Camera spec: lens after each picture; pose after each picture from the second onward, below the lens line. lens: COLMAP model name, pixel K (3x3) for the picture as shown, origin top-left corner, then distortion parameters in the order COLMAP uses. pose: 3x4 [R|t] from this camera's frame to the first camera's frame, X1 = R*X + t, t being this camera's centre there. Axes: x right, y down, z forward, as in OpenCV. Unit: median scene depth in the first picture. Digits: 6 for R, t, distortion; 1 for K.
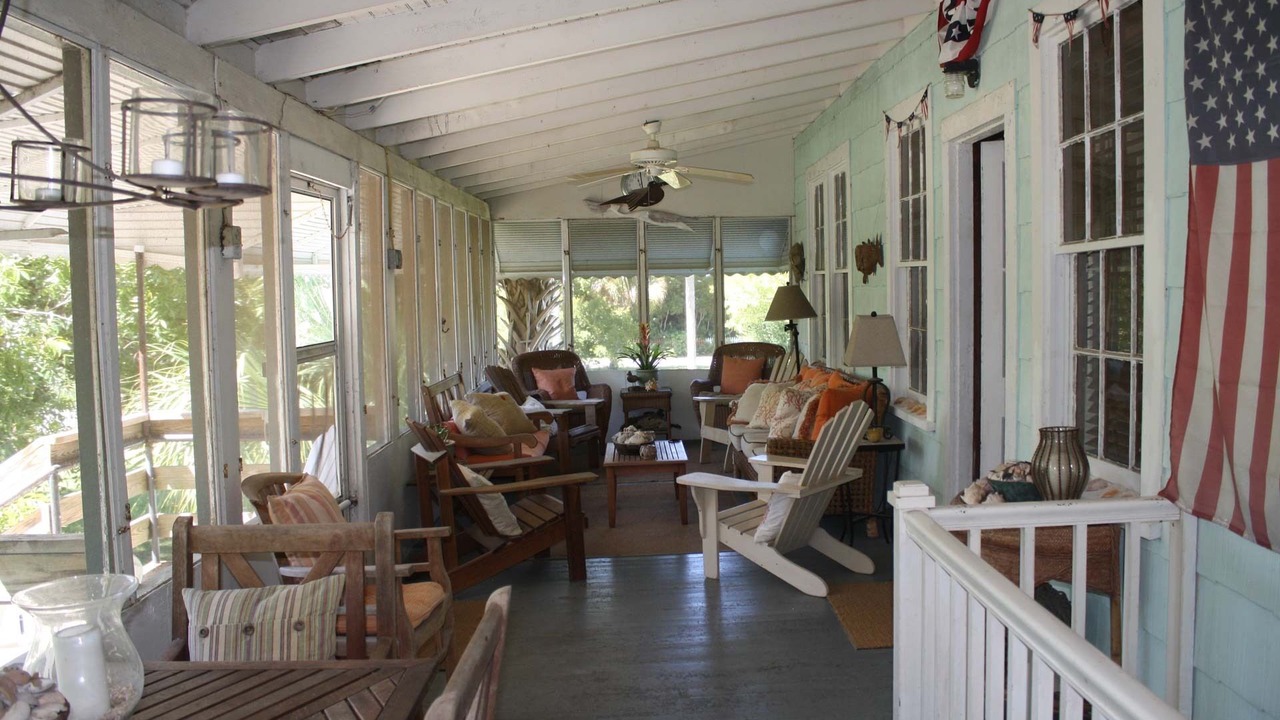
lens RADIAL K [[1022.3, 0, 640.0], [0, 1022.3, 360.0], [0, 0, 1]] dist [-0.146369, 0.001595]
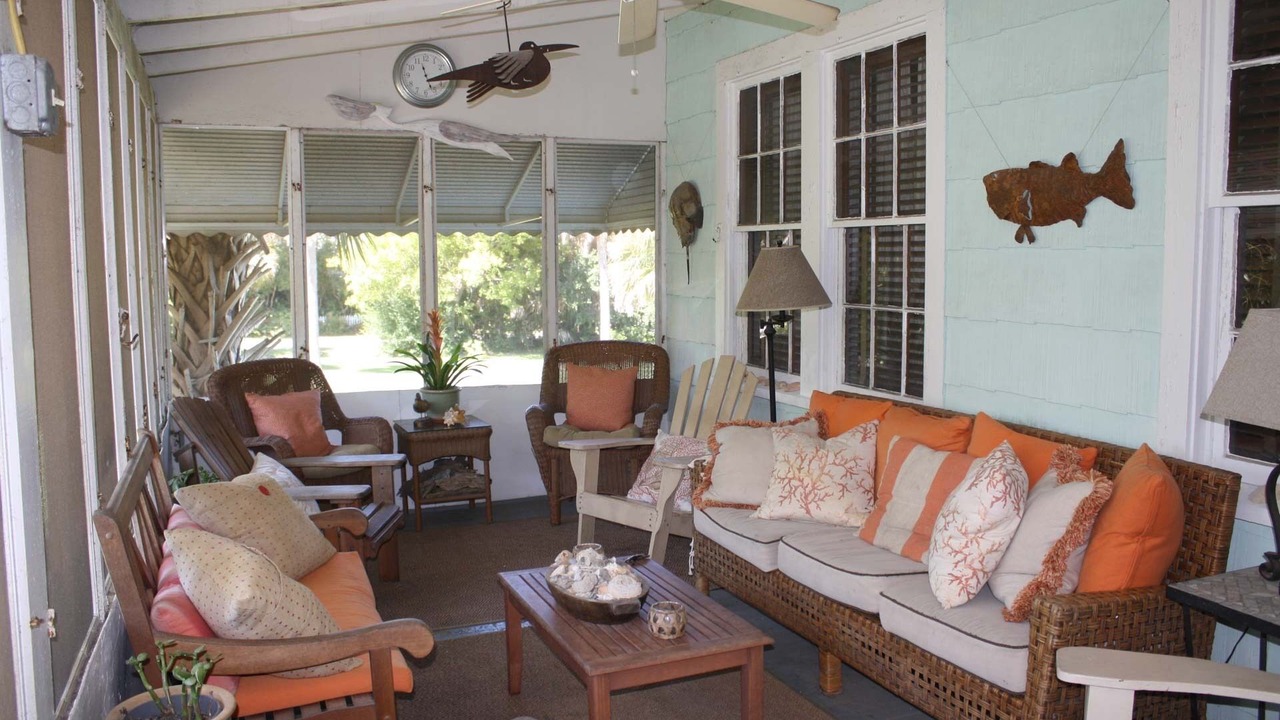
lens RADIAL K [[1022.3, 0, 640.0], [0, 1022.3, 360.0], [0, 0, 1]] dist [-0.146369, 0.001595]
pose [[0.924175, -0.018685, 0.381511, -0.109411], [0.009834, 0.999636, 0.025136, -0.020605], [-0.381842, -0.019478, 0.924022, 0.407831]]
